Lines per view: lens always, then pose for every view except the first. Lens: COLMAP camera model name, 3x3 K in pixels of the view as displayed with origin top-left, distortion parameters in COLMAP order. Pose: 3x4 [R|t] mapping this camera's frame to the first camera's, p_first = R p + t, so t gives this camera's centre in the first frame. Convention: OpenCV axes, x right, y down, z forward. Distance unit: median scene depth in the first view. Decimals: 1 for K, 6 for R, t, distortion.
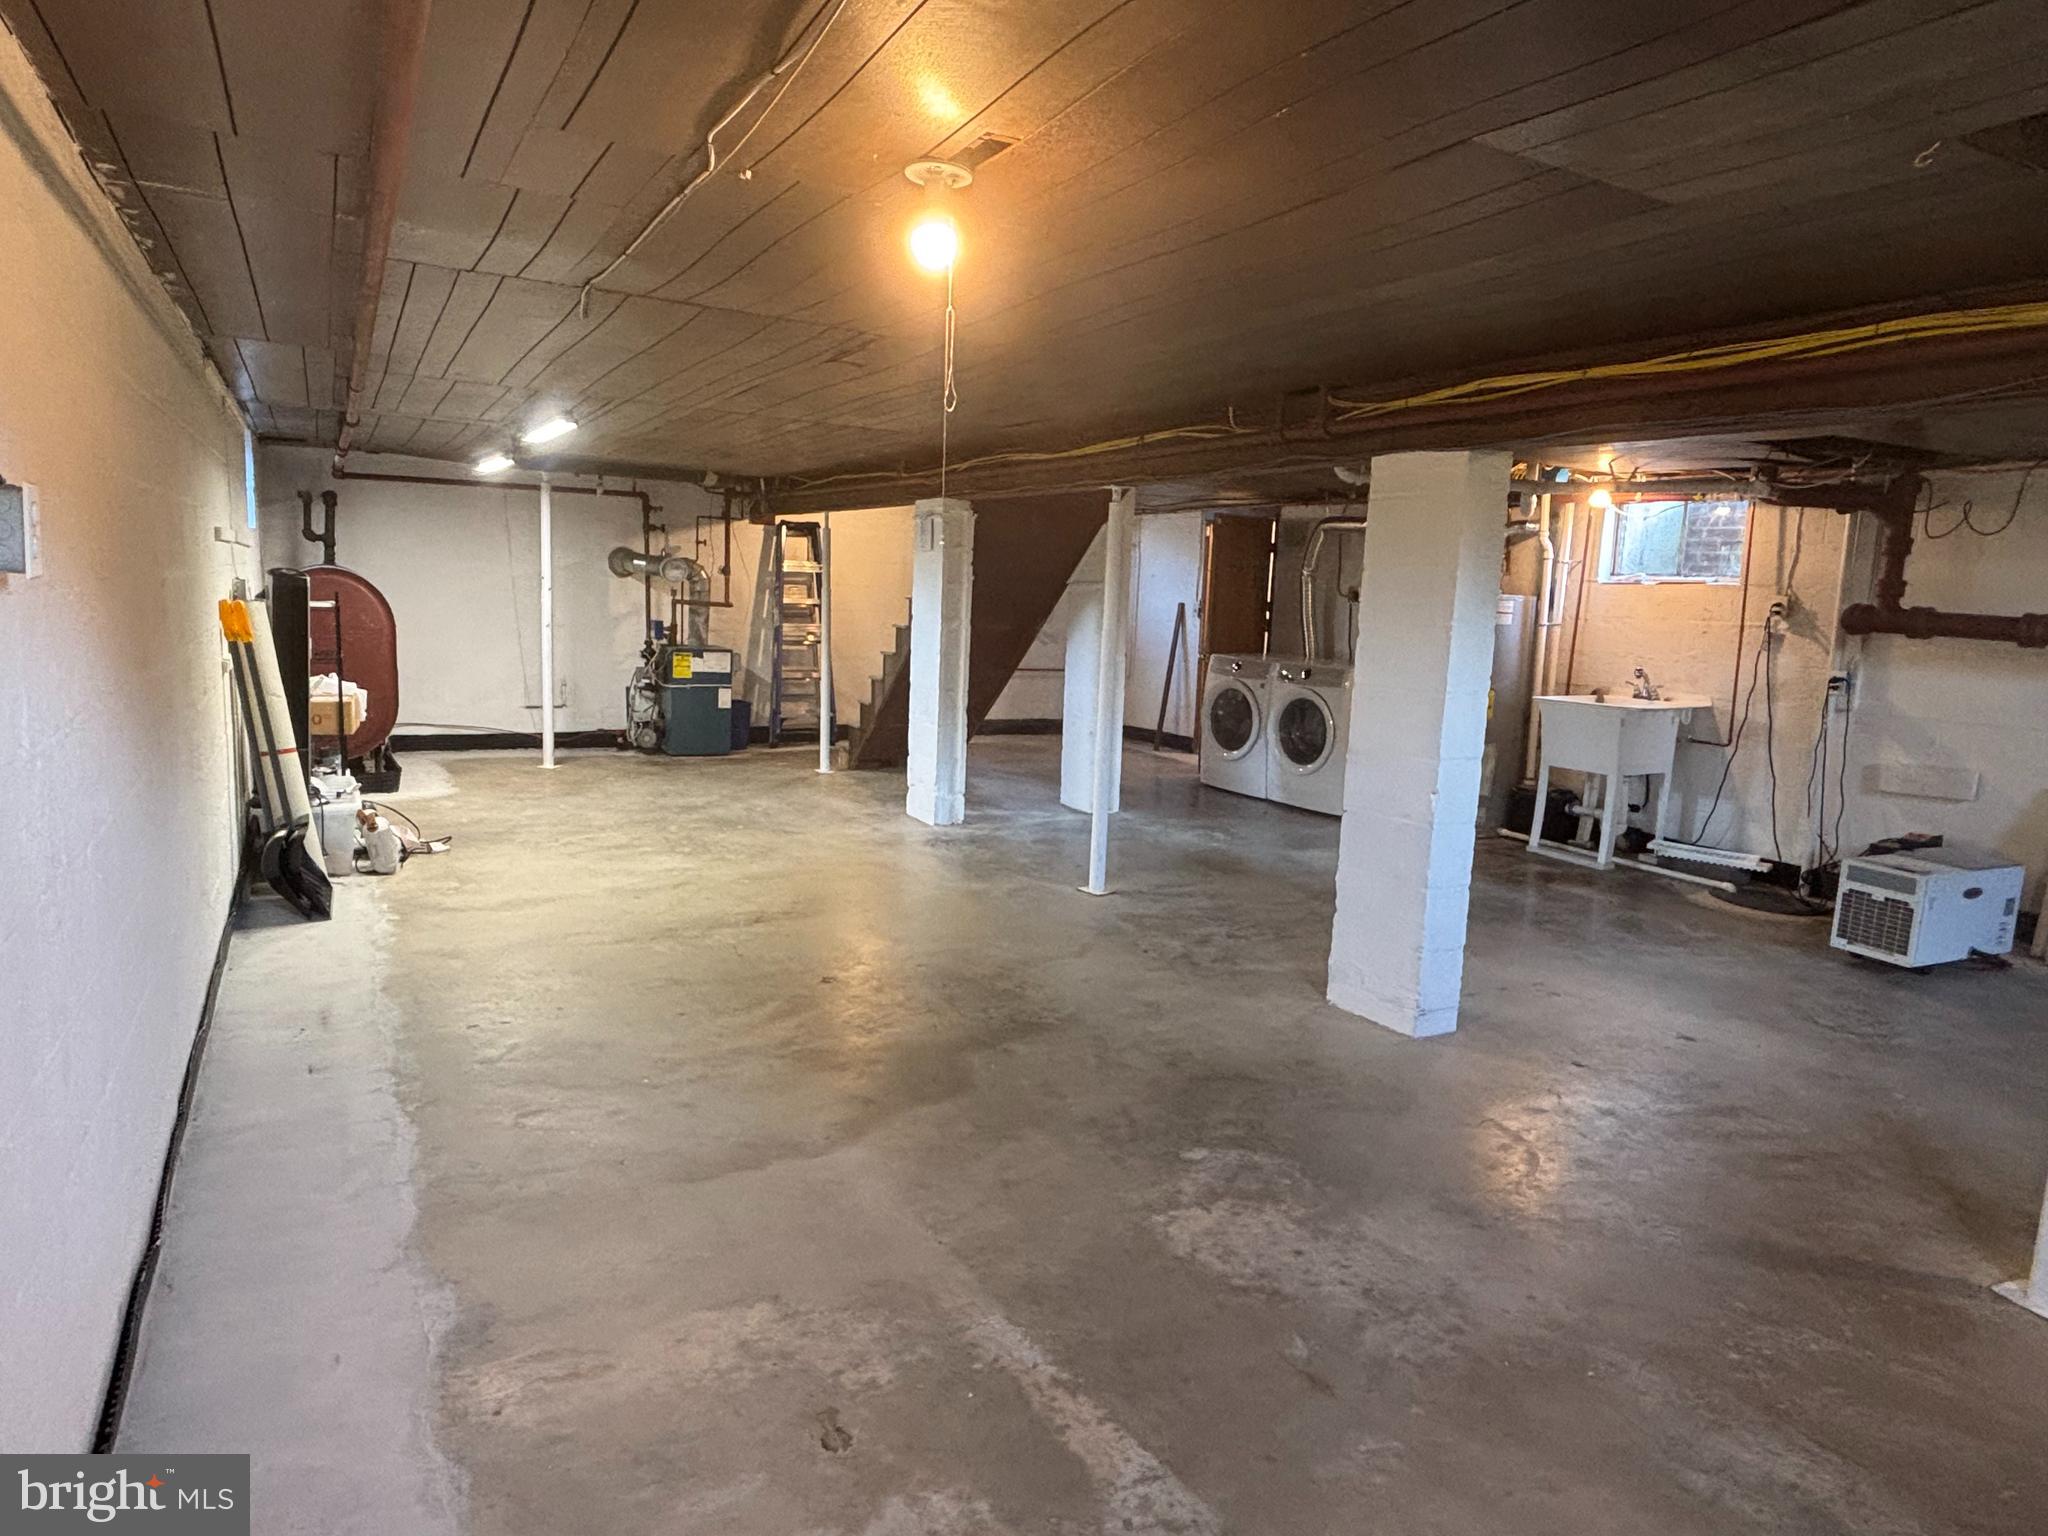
lens RADIAL K [[1245.5, 0, 1024.0], [0, 1245.5, 768.0], [0, 0, 1]] dist [0.001625, 0.000305]
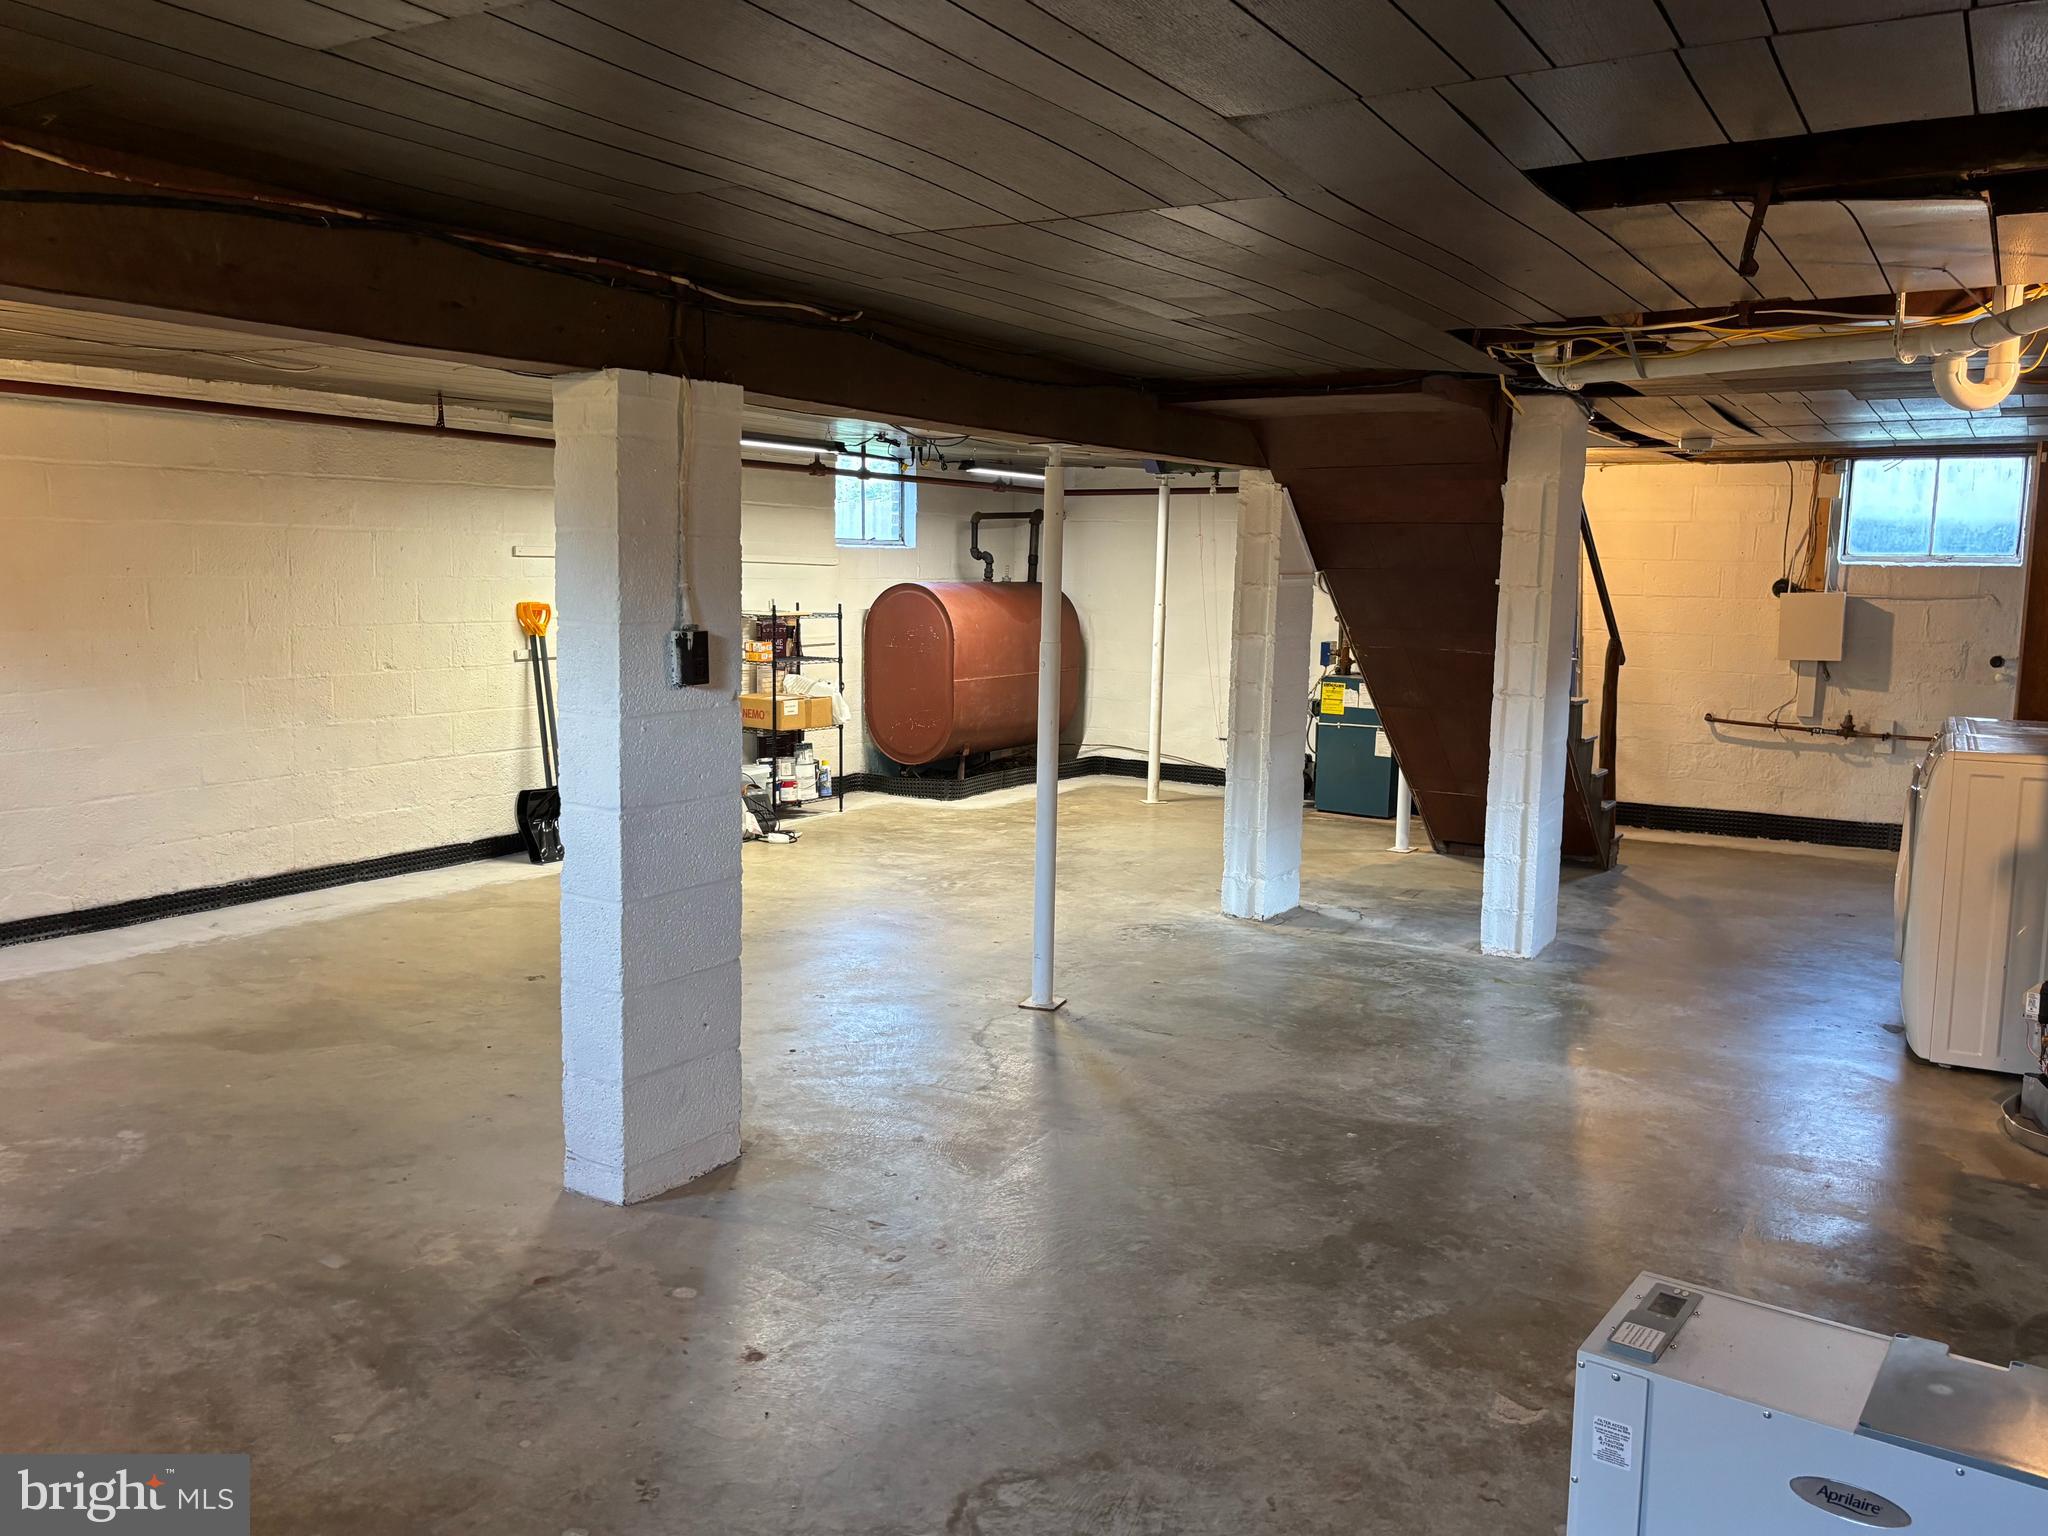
lens RADIAL K [[1608.8, 0, 1024.0], [0, 1608.8, 768.0], [0, 0, 1]] dist [-0.002151, -0.002137]
pose [[0.489427, 0.085078, -0.867884, 0.978780], [-0.129126, 0.991329, 0.024361, -0.066929], [0.862431, 0.100143, 0.496169, 0.582656]]
